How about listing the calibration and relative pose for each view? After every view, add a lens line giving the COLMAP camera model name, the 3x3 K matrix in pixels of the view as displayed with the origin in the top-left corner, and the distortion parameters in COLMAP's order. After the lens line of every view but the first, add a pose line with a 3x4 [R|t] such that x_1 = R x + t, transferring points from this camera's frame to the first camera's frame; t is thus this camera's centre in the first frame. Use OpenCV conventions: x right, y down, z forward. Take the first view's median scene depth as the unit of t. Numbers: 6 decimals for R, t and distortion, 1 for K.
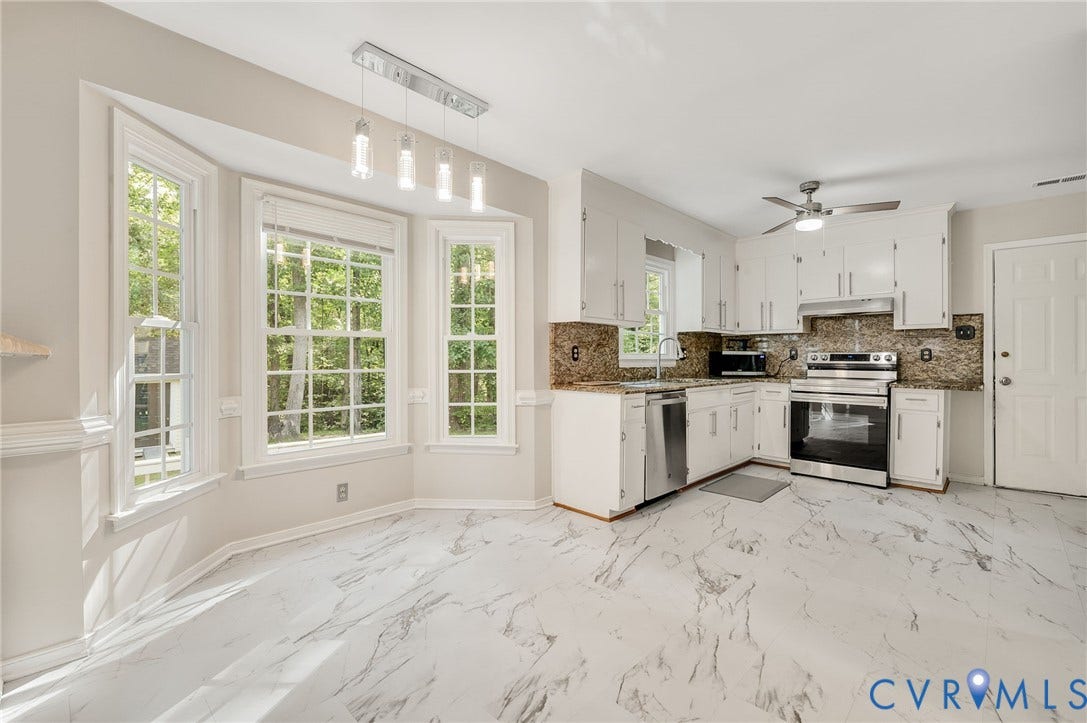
lens RADIAL K [[453.8, 0, 545.8], [0, 453.8, 356.6], [0, 0, 1]] dist [-0.002578, -0.000007]
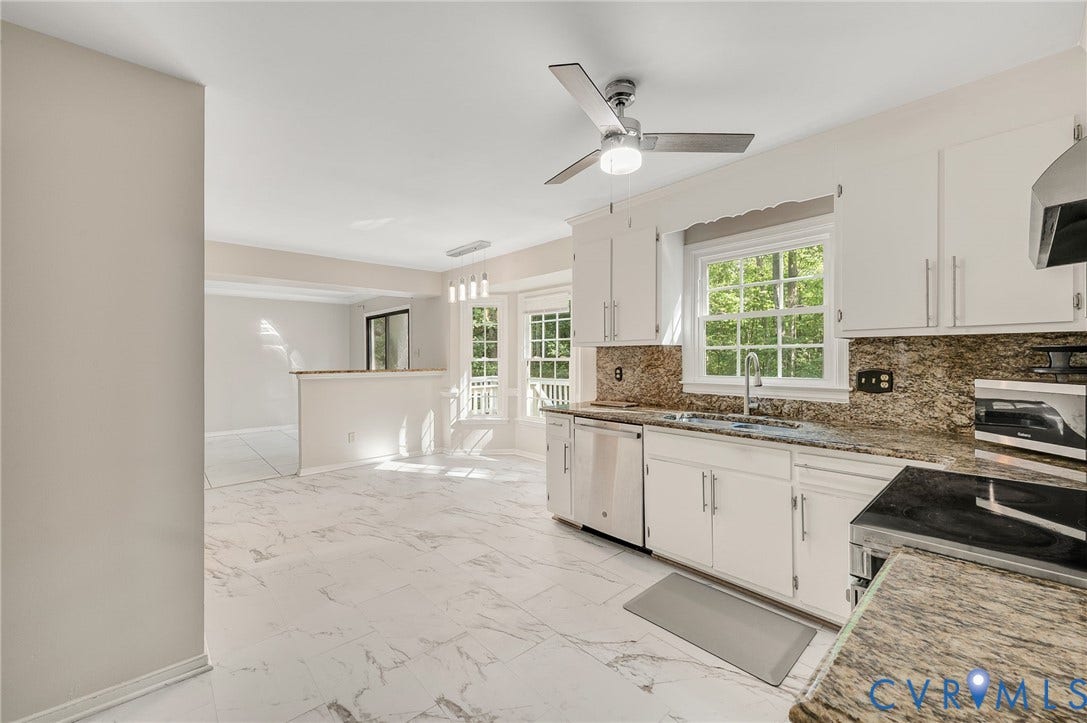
lens RADIAL K [[447.4, 0, 585.9], [0, 447.4, 362.7], [0, 0, 1]] dist [0.001086, -0.001143]
pose [[-0.006744, 0.008612, -0.999940, 0.993885], [0.000017, 0.999963, 0.008612, -0.037915], [0.999977, 0.000041, -0.006744, 0.837029]]
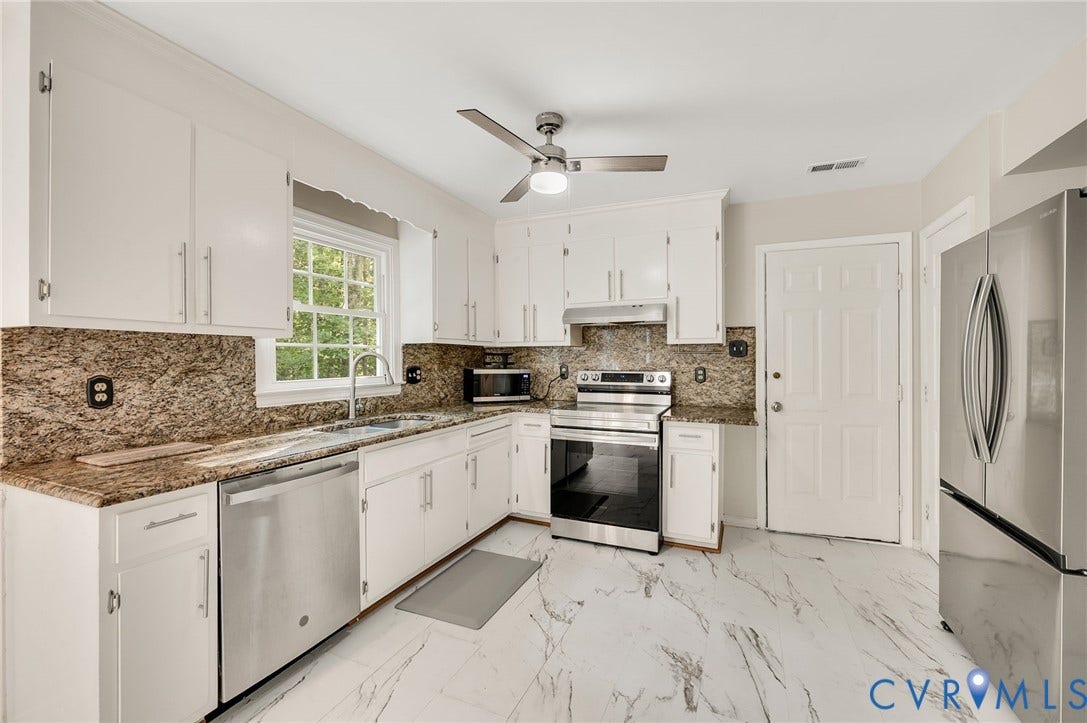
lens RADIAL K [[447.4, 0, 536.8], [0, 447.4, 359.9], [0, 0, 1]] dist [0.001086, -0.001143]
pose [[0.940346, -0.004089, 0.340195, 0.303382], [0.003871, 0.999992, 0.001319, -0.035986], [-0.340197, 0.000076, 0.940354, 0.359655]]
